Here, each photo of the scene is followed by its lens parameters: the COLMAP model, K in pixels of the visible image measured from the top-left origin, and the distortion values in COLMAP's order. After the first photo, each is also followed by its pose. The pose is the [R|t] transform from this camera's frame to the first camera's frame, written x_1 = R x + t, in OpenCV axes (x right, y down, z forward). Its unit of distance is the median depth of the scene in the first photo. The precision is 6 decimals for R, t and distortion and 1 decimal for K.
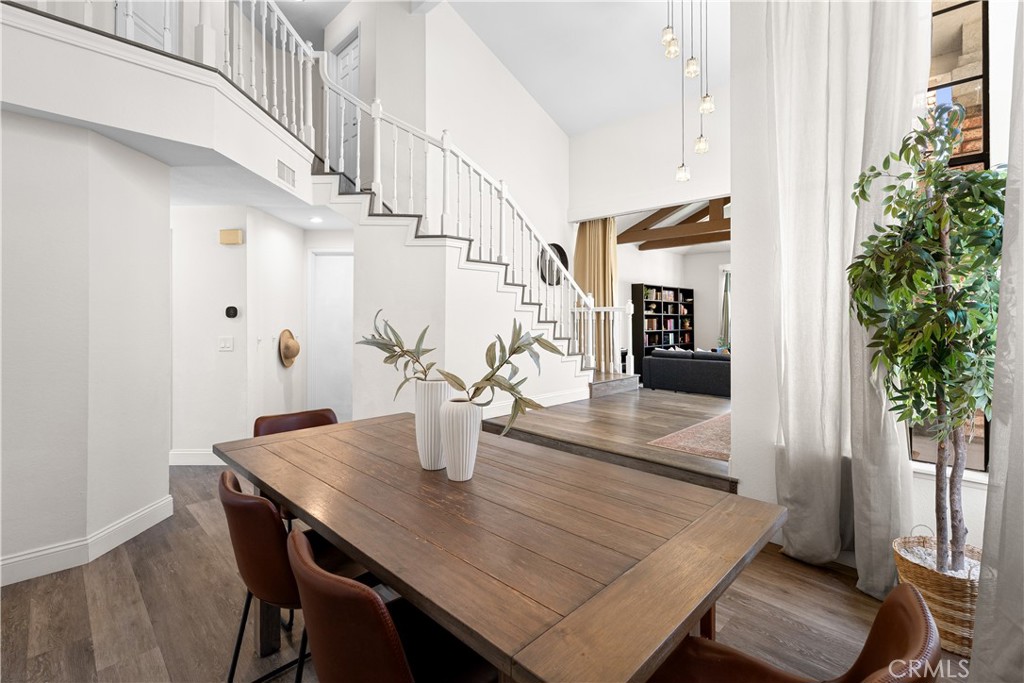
lens RADIAL K [[466.3, 0, 515.3], [0, 466.3, 319.2], [0, 0, 1]] dist [-0.003416, -0.000441]
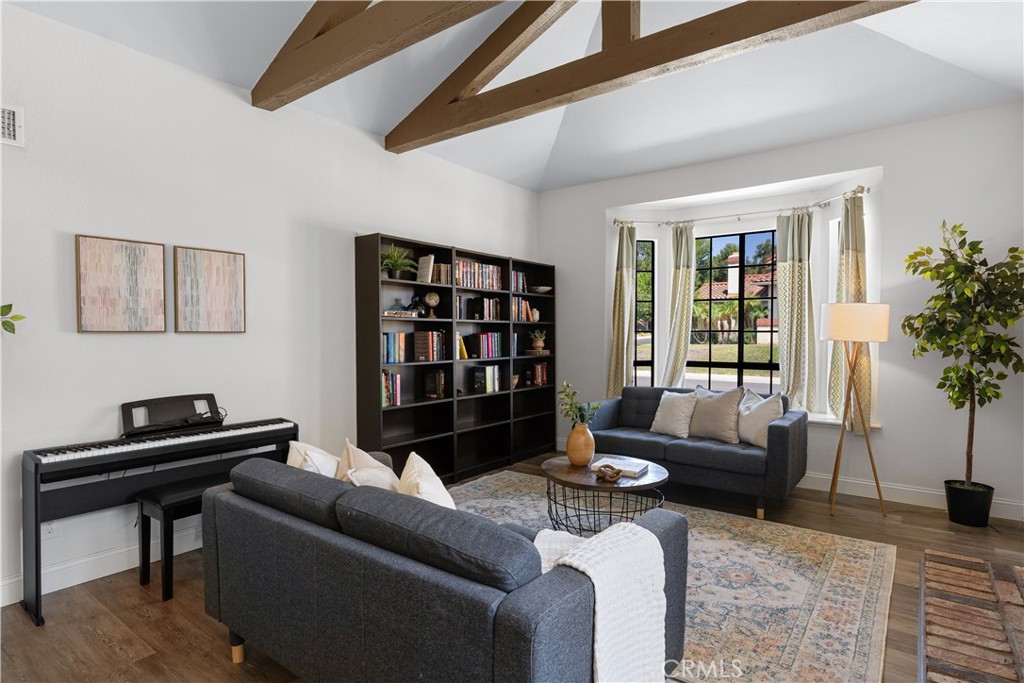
lens RADIAL K [[544.5, 0, 511.3], [0, 544.5, 341.7], [0, 0, 1]] dist [0.000201, 0.000002]
pose [[0.991948, -0.001878, 0.126630, 0.287922], [-0.000574, 0.999813, 0.019319, -0.000802], [-0.126643, -0.019236, 0.991762, 0.506196]]
